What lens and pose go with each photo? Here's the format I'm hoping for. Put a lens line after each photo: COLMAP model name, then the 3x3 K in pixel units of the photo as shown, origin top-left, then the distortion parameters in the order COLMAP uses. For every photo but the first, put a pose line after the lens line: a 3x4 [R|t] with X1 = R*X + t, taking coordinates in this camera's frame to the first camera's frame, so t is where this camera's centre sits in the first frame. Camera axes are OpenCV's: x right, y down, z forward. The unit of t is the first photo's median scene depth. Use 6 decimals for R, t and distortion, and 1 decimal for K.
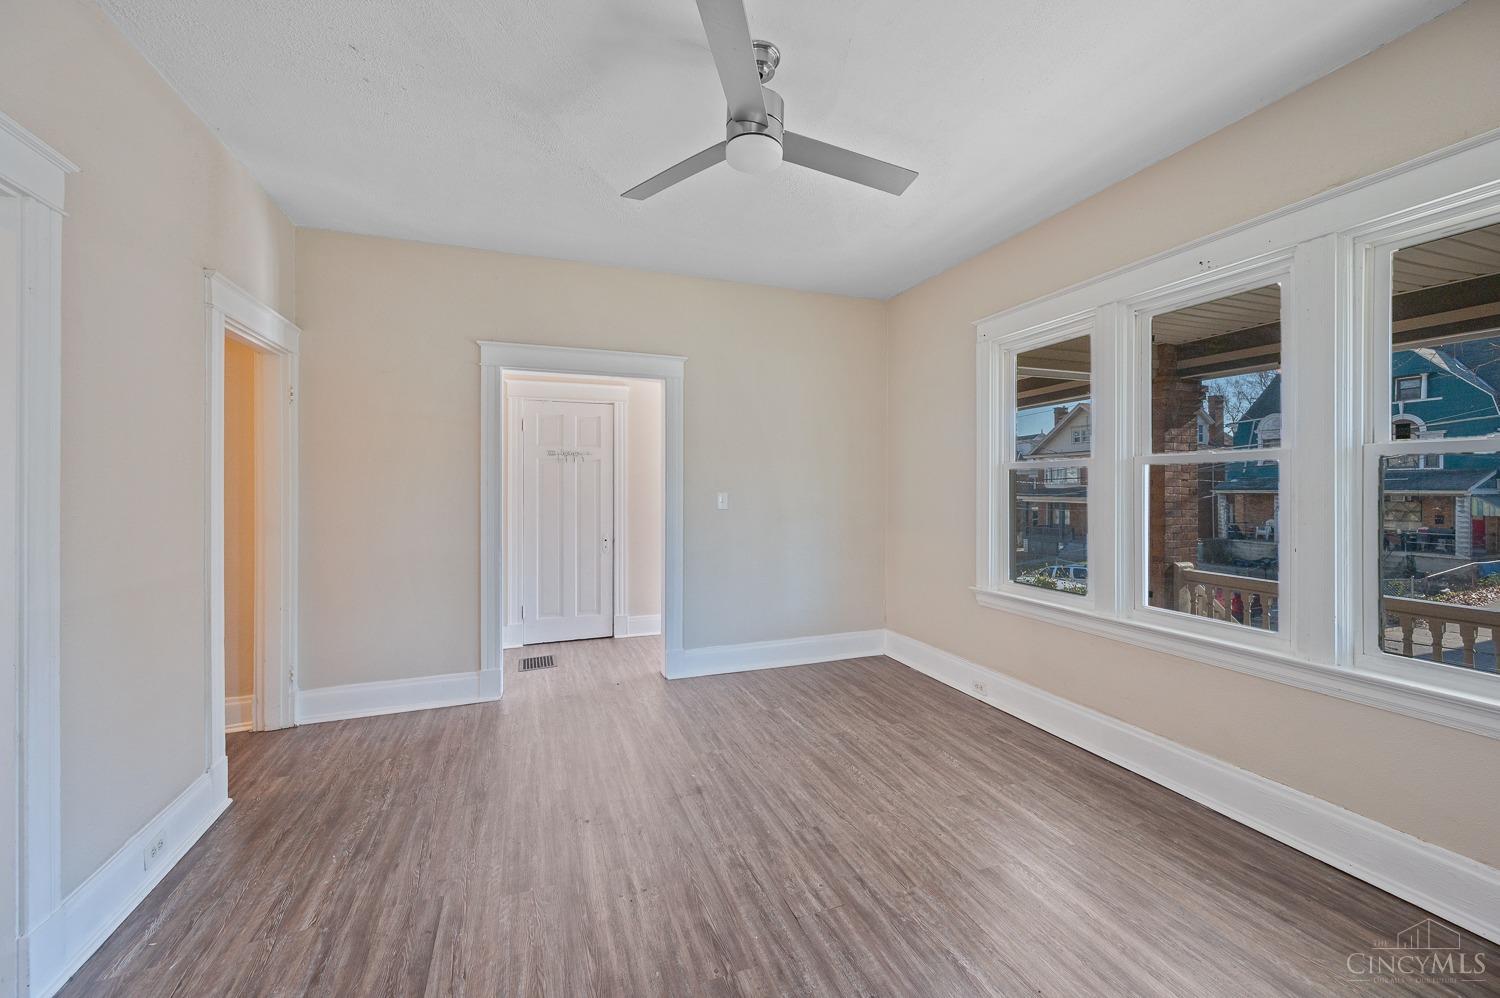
lens RADIAL K [[595.4, 0, 747.9], [0, 595.4, 488.5], [0, 0, 1]] dist [0.001845, -0.000220]
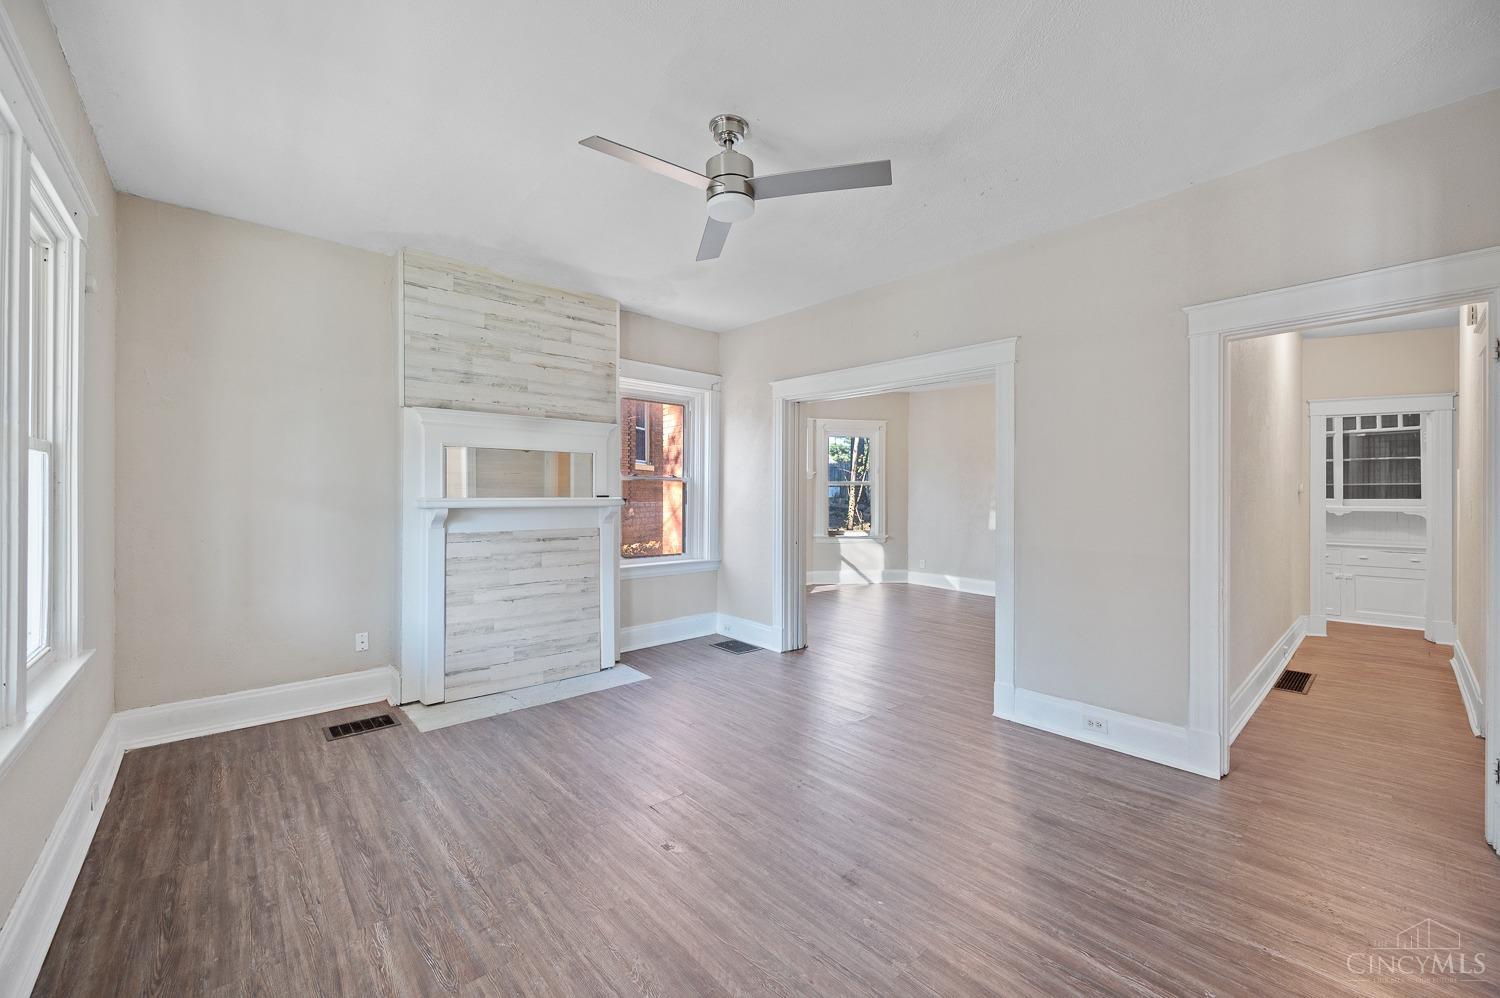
lens RADIAL K [[595.4, 0, 744.9], [0, 595.4, 489.4], [0, 0, 1]] dist [0.001845, -0.000220]
pose [[-0.932726, -0.005455, -0.360544, 0.329436], [-0.004751, 0.999985, -0.002839, 0.004845], [0.360554, -0.000935, -0.932738, 1.700965]]
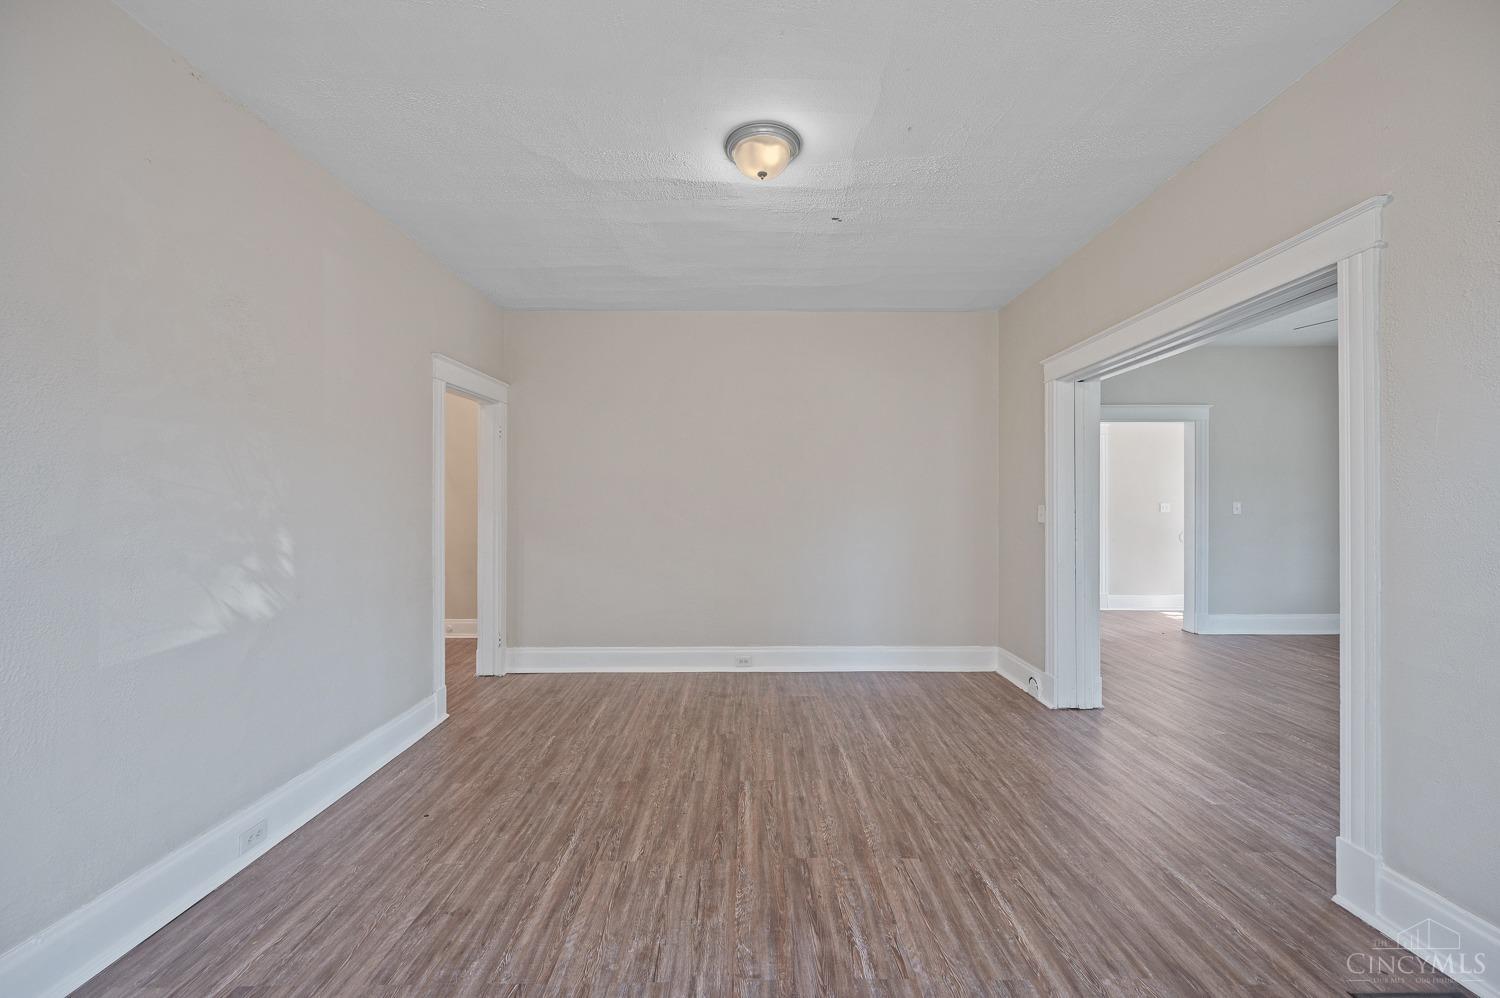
lens RADIAL K [[576.1, 0, 742.8], [0, 576.1, 505.8], [0, 0, 1]] dist [-0.012769, -0.000037]
pose [[0.933761, 0.002538, -0.357888, -1.052076], [-0.000931, 0.999989, 0.004662, 0.017171], [0.357896, -0.004020, 0.933753, -1.043400]]
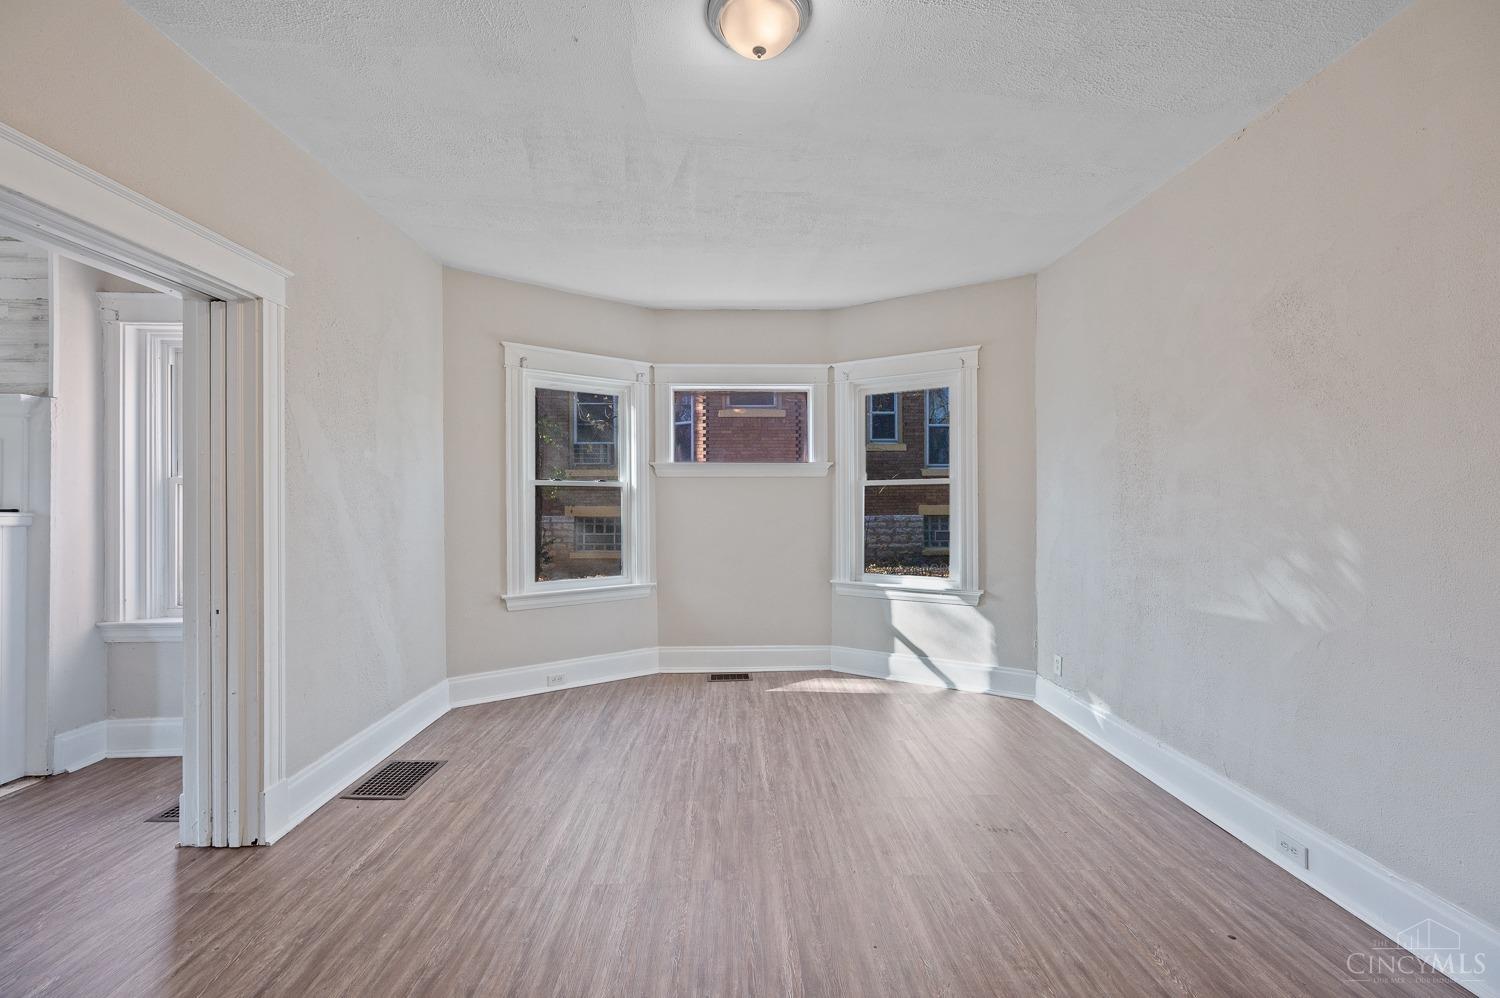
lens RADIAL K [[595.4, 0, 751.9], [0, 595.4, 505.7], [0, 0, 1]] dist [0.001845, -0.000220]
pose [[-0.948659, 0.005672, 0.316251, -1.574566], [0.006732, 0.999975, 0.002259, 0.019221], [-0.316230, 0.004272, -0.948673, 0.525288]]
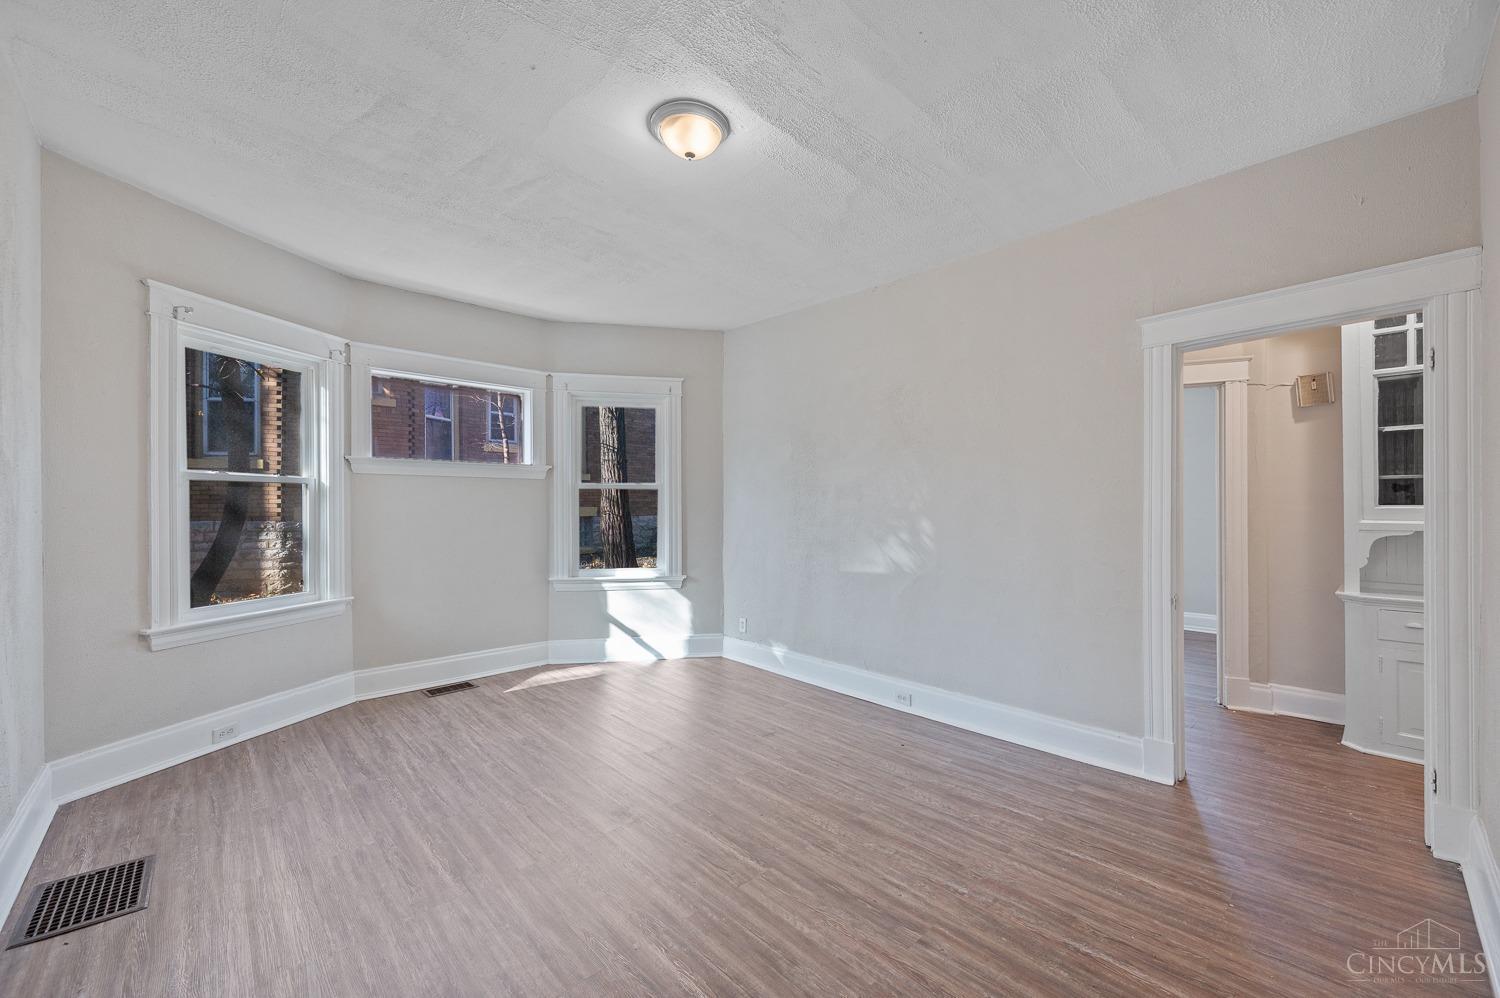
lens RADIAL K [[595.4, 0, 748.9], [0, 595.4, 502.5], [0, 0, 1]] dist [0.001845, -0.000220]
pose [[-0.921314, 0.001191, -0.388817, -1.081598], [0.003169, 0.999985, -0.004447, 0.020815], [0.388806, -0.005329, -0.921304, 0.730647]]
